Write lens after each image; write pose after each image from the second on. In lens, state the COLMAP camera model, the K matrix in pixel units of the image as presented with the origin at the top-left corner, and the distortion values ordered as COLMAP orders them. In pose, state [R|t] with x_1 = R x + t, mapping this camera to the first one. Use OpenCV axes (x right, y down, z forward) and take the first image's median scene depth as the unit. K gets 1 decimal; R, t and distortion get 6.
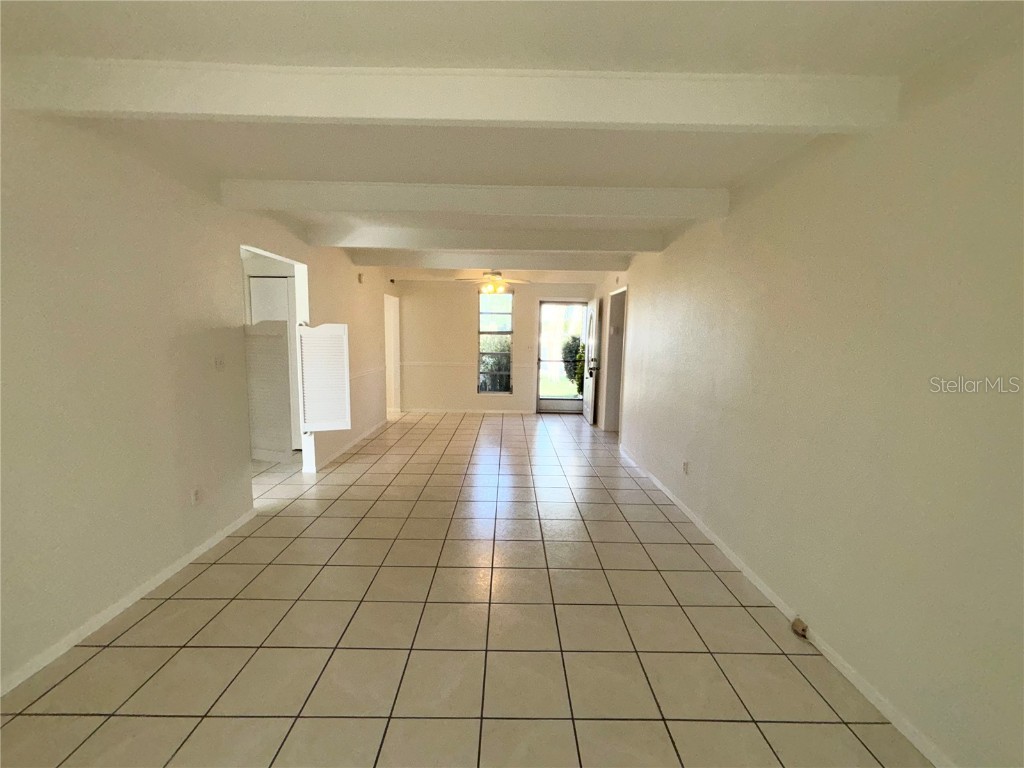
lens RADIAL K [[419.1, 0, 515.6], [0, 419.1, 383.0], [0, 0, 1]] dist [-0.000421, 0.000127]
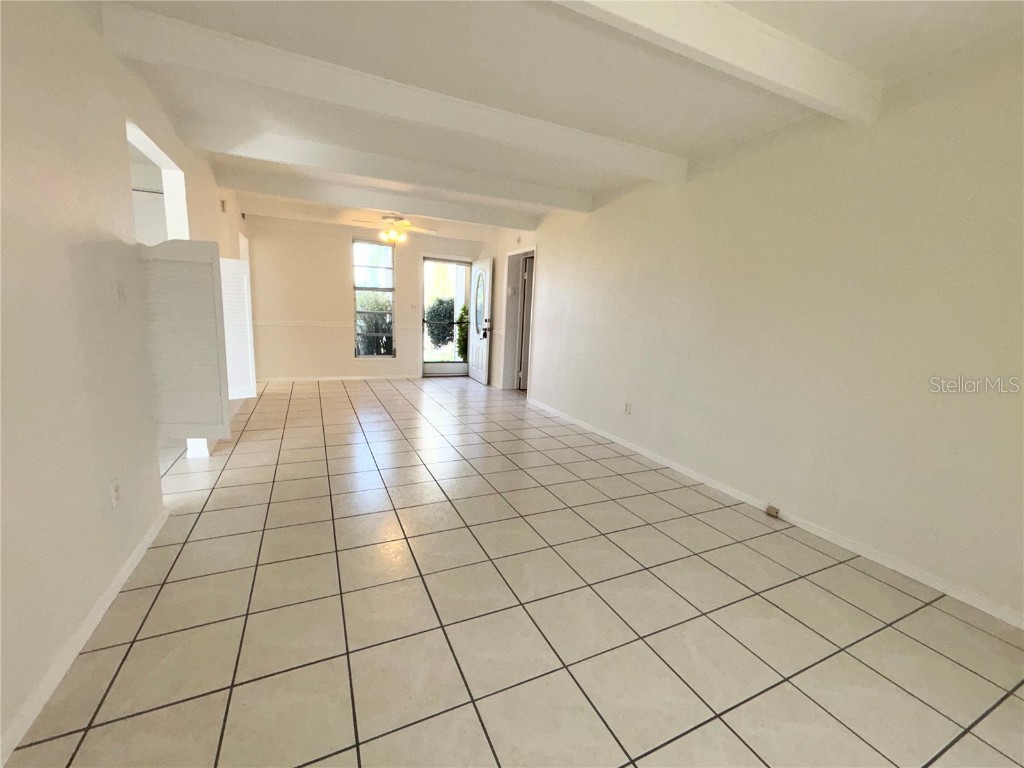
lens RADIAL K [[419.1, 0, 513.8], [0, 419.1, 388.9], [0, 0, 1]] dist [-0.000421, 0.000127]
pose [[0.909372, -0.052006, 0.412719, -0.178361], [0.017043, 0.995979, 0.087949, 0.020954], [-0.415634, -0.072944, 0.906602, 0.052300]]
